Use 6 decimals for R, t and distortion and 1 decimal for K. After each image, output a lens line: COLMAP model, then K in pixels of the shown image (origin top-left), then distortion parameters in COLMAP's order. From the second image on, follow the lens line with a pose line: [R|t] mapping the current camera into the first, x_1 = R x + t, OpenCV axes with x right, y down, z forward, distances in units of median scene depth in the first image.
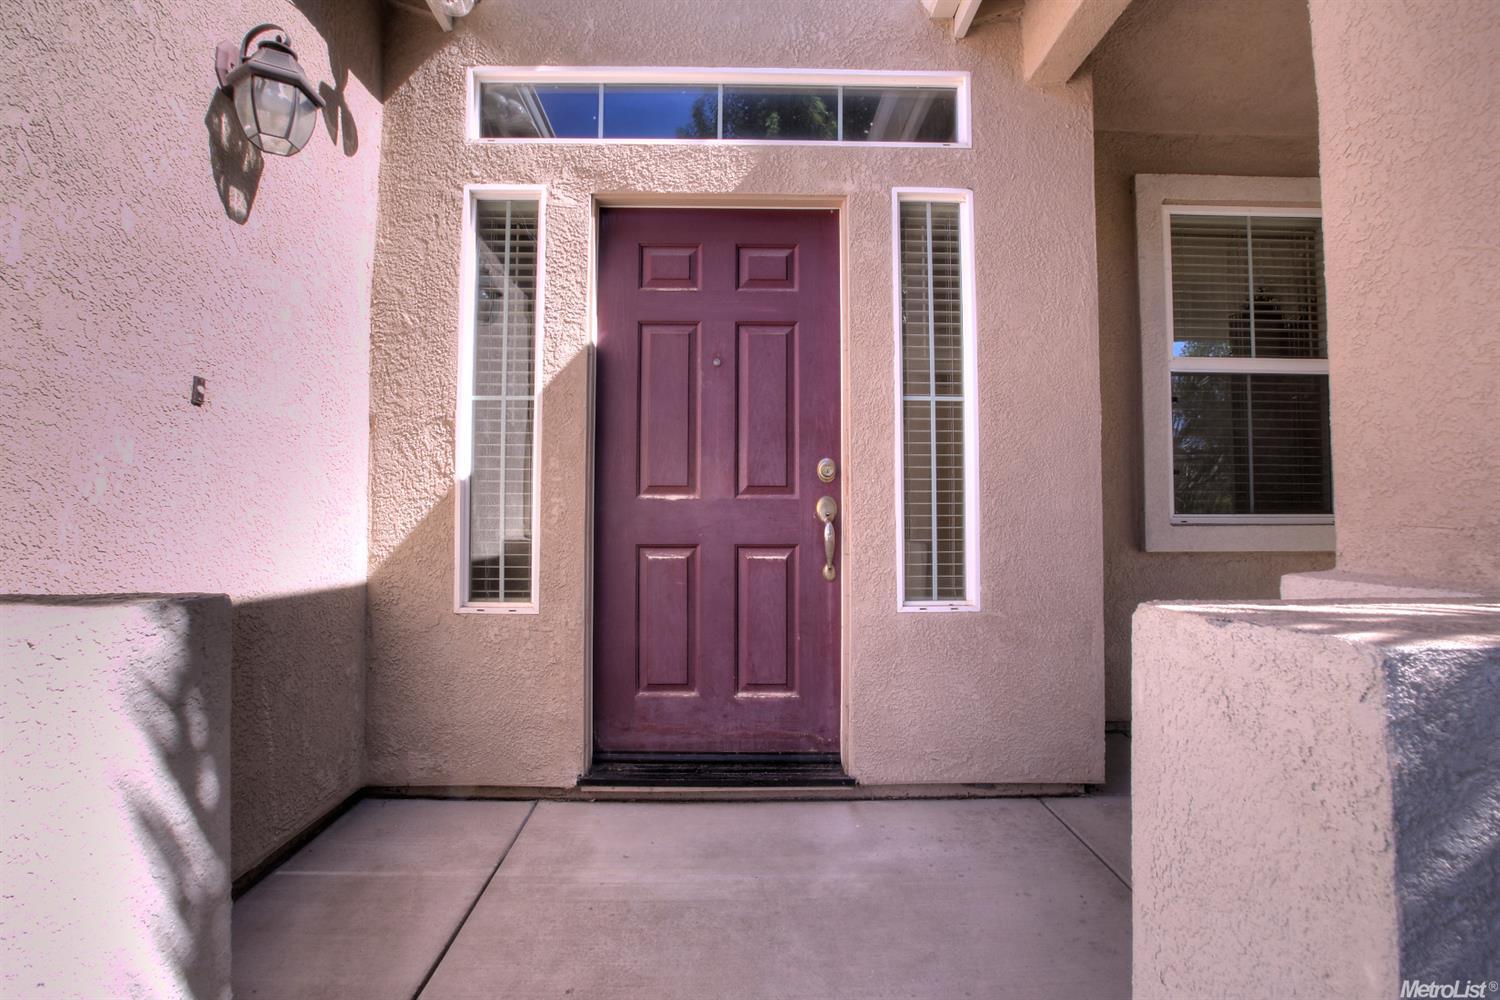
lens RADIAL K [[687.9, 0, 755.7], [0, 687.9, 494.4], [0, 0, 1]] dist [-0.004405, -0.000112]
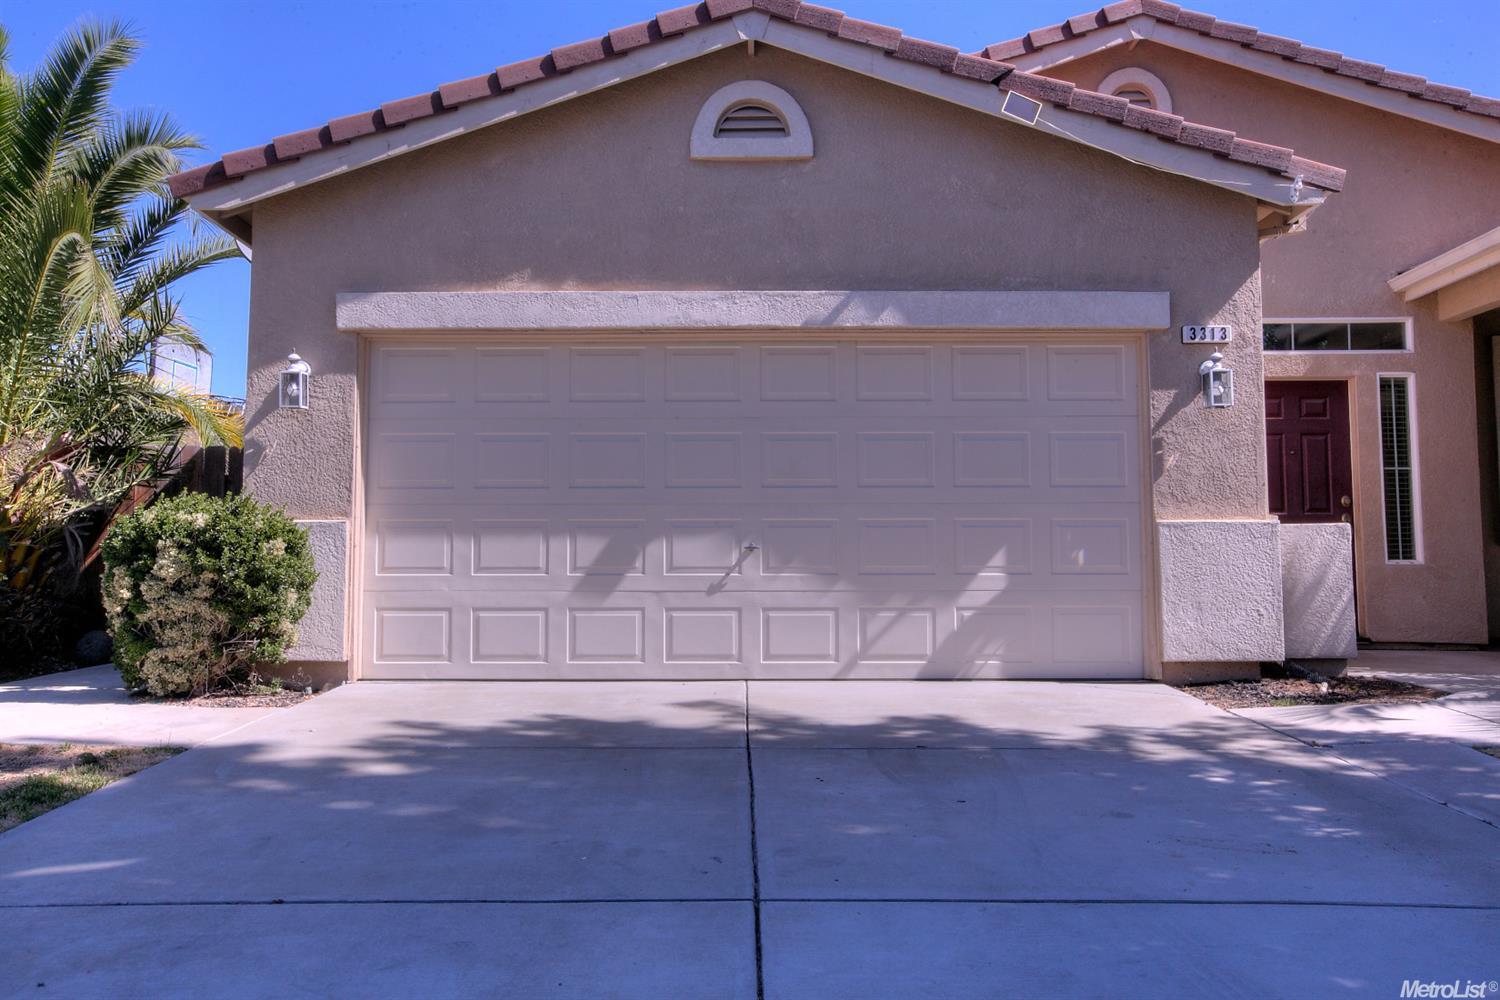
lens RADIAL K [[1187.0, 0, 742.0], [0, 1187.0, 495.2], [0, 0, 1]] dist [-0.008886, 0.016724]
pose [[0.995343, -0.004385, -0.096300, -1.451498], [0.002631, 0.999828, -0.018334, 0.008925], [0.096364, 0.017996, 0.995184, -2.945335]]
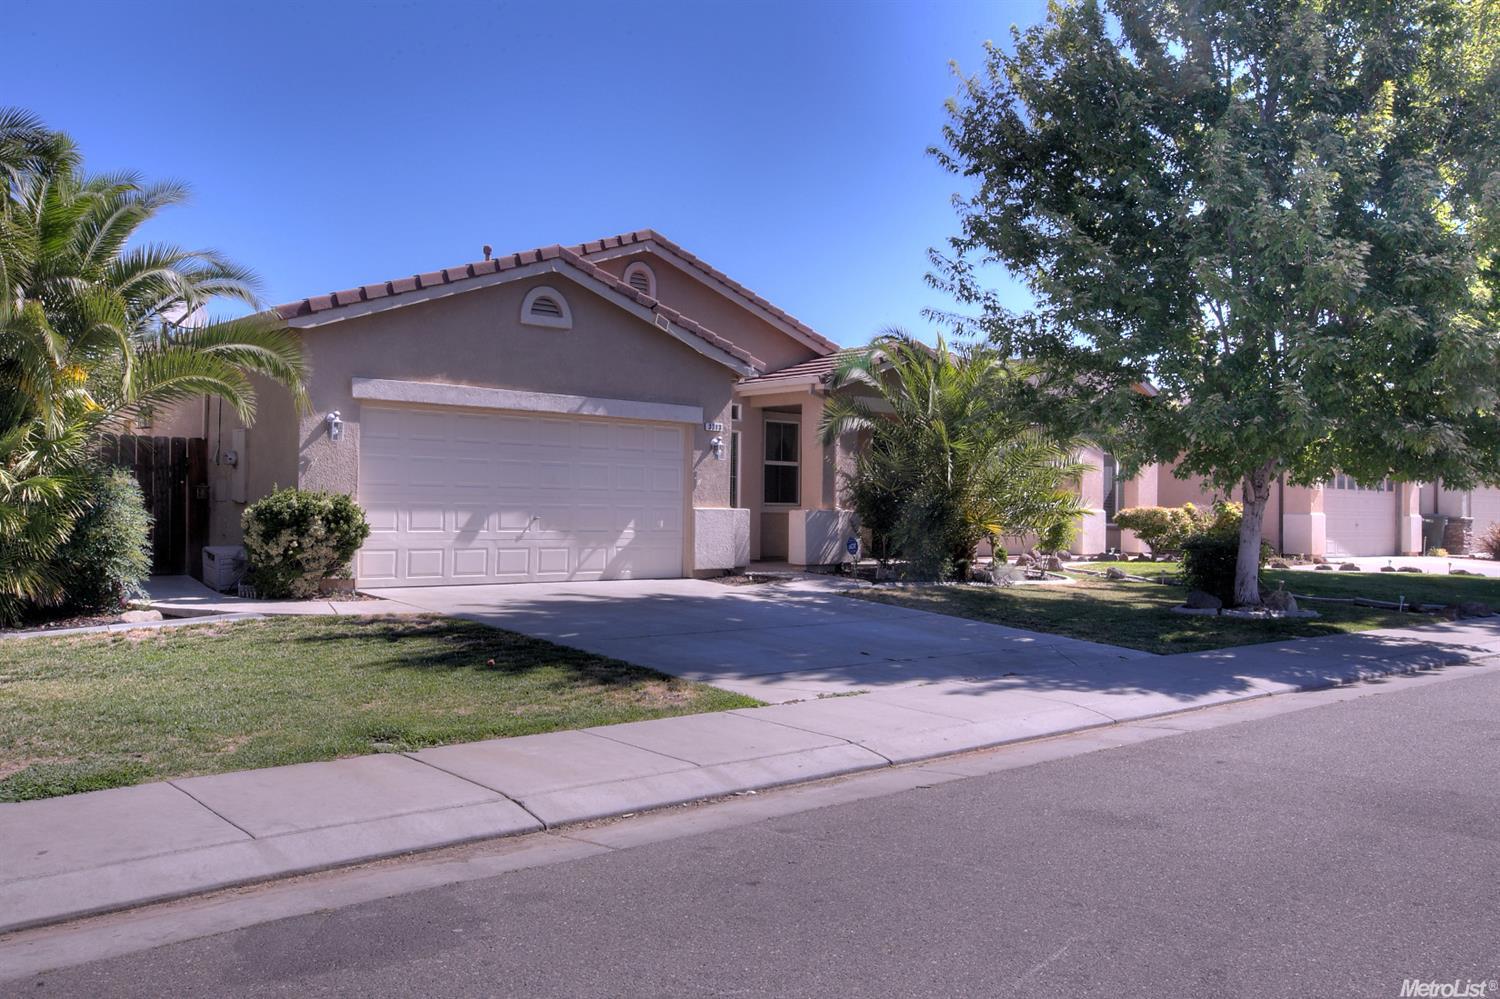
lens RADIAL K [[1297.5, 0, 747.8], [0, 1297.5, 497.8], [0, 0, 1]] dist [0.058904, 0.001169]
pose [[0.796477, 0.020784, 0.604312, -4.840813], [-0.051428, 0.998116, 0.033453, -0.294117], [-0.602478, -0.057723, 0.796045, -5.889820]]
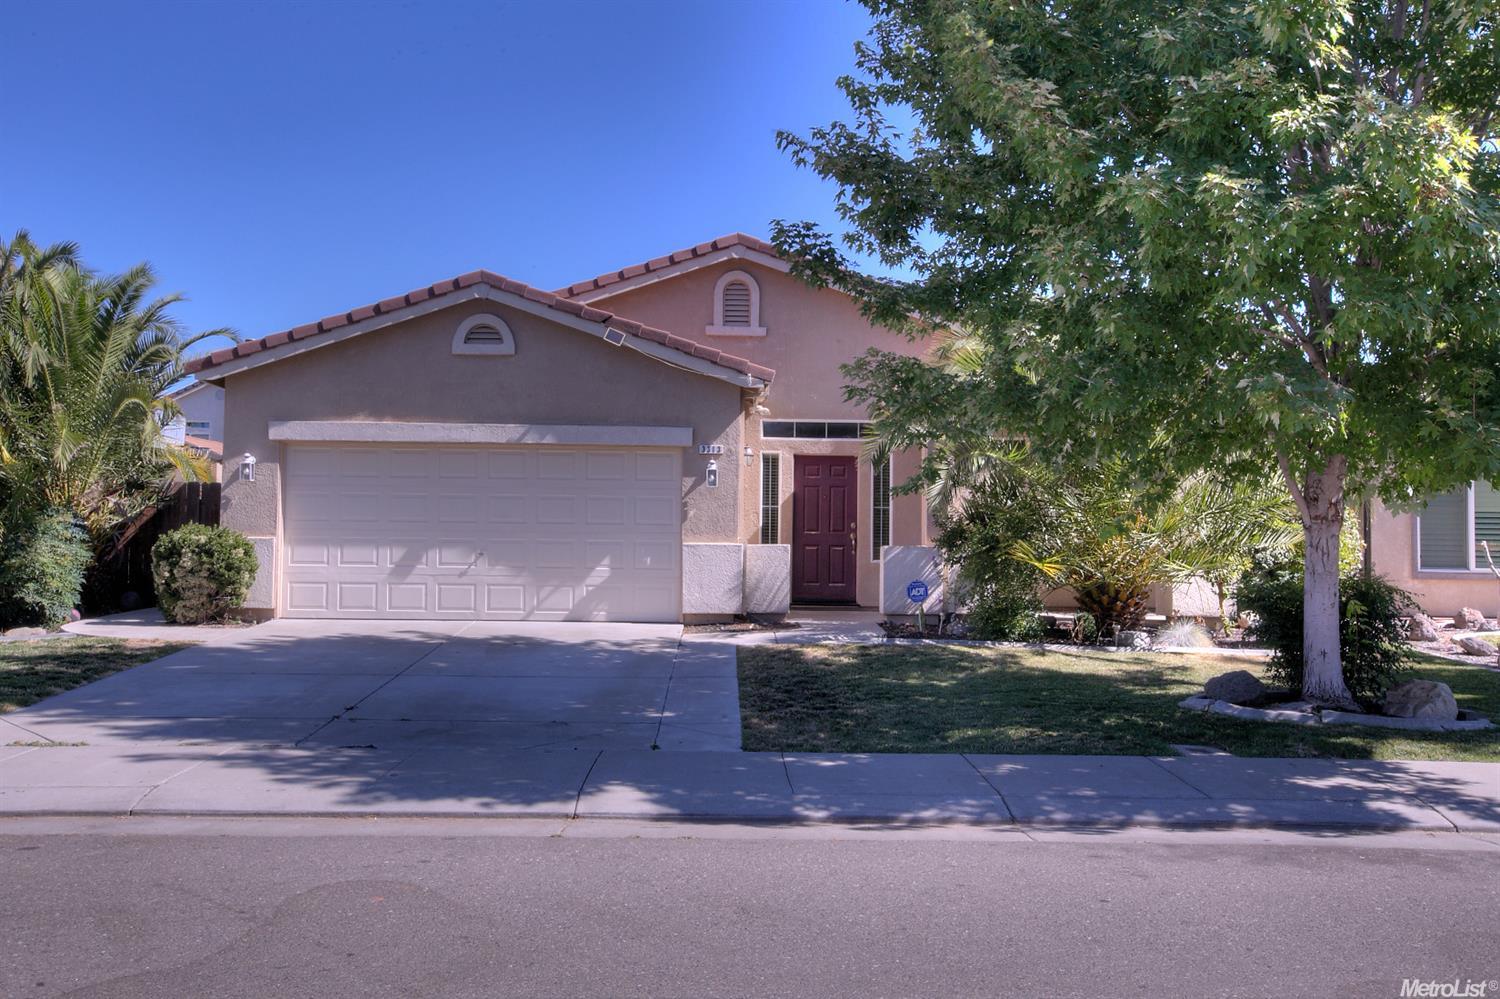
lens RADIAL K [[1332.2, 0, 751.8], [0, 1332.2, 495.1], [0, 0, 1]] dist [0.006286, 0.011825]
pose [[0.997126, 0.013095, -0.074626, 0.089159], [-0.011731, 0.999757, 0.018688, -0.337500], [0.074852, -0.017759, 0.997037, -6.402026]]
